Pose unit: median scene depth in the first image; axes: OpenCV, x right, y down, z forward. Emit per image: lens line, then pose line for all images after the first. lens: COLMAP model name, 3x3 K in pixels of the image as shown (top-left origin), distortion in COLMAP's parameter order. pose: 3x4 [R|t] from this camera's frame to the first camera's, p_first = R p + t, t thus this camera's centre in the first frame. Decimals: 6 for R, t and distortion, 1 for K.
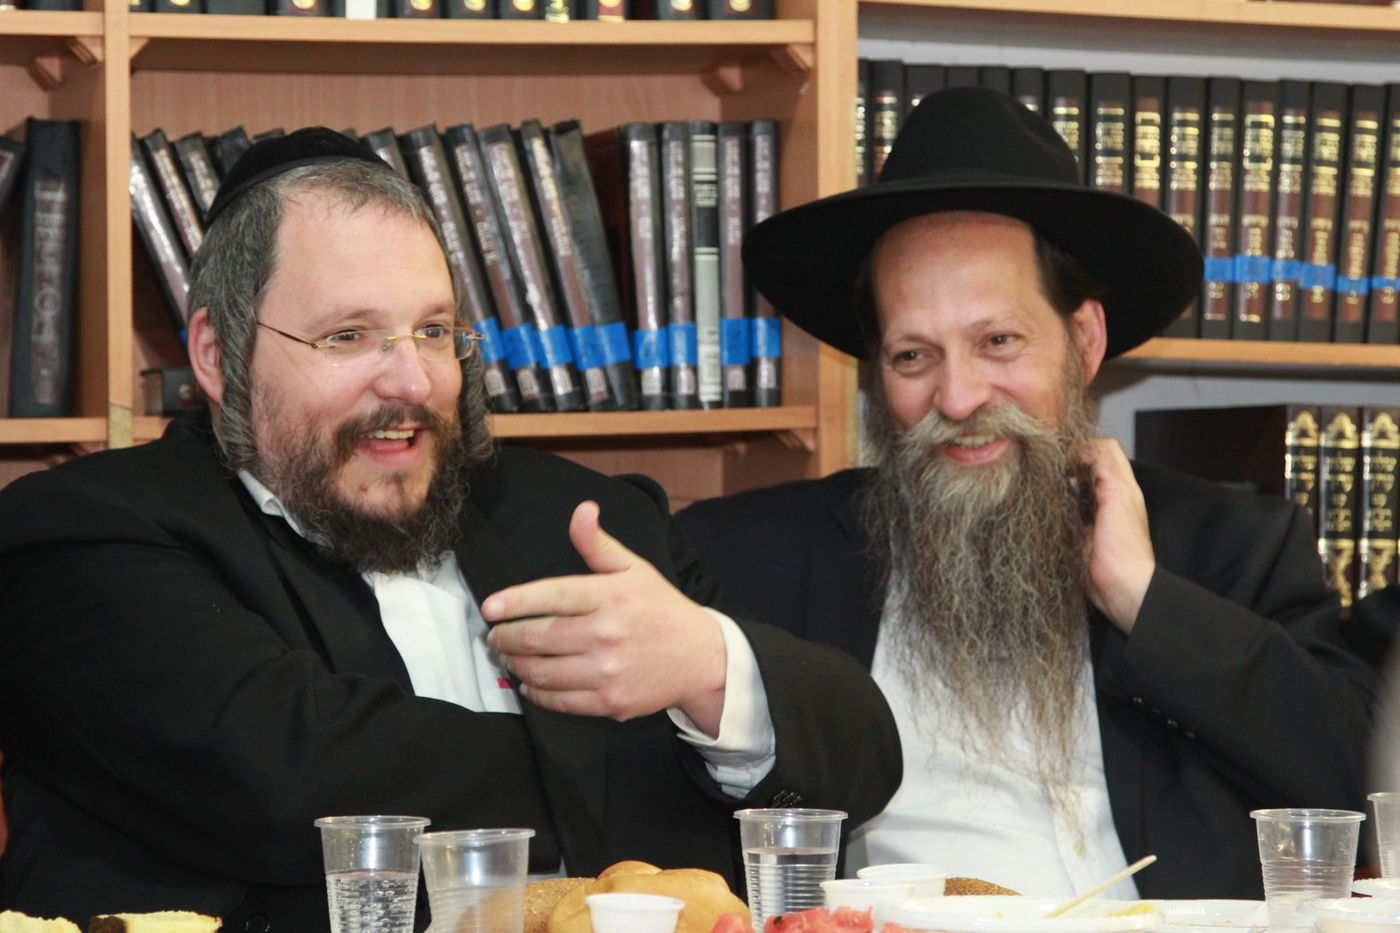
lens RADIAL K [[4949.3, 0, 701.0], [0, 4949.3, 463.0], [0, 0, 1]] dist [-0.092201, 0.000000]
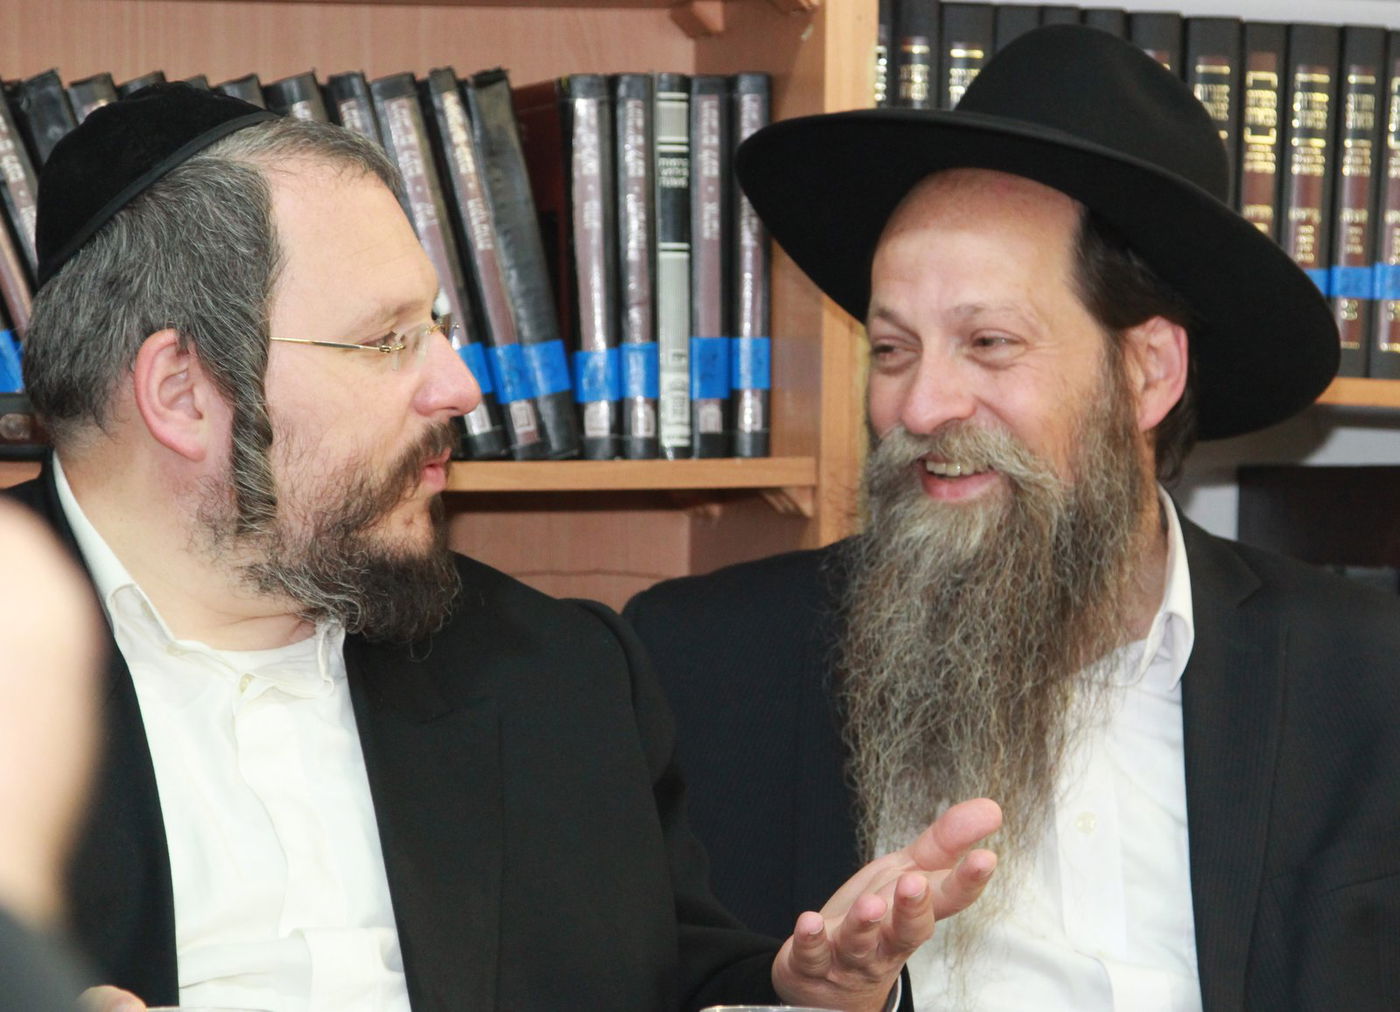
lens RADIAL K [[4928.1, 0, 698.5], [0, 4928.1, 510.3], [0, 0, 1]] dist [-0.006881, 0.000000]
pose [[0.999806, 0.015724, 0.011857, -0.003314], [-0.015888, 0.999779, 0.013803, -0.013229], [-0.011638, -0.013989, 0.999834, 0.251210]]
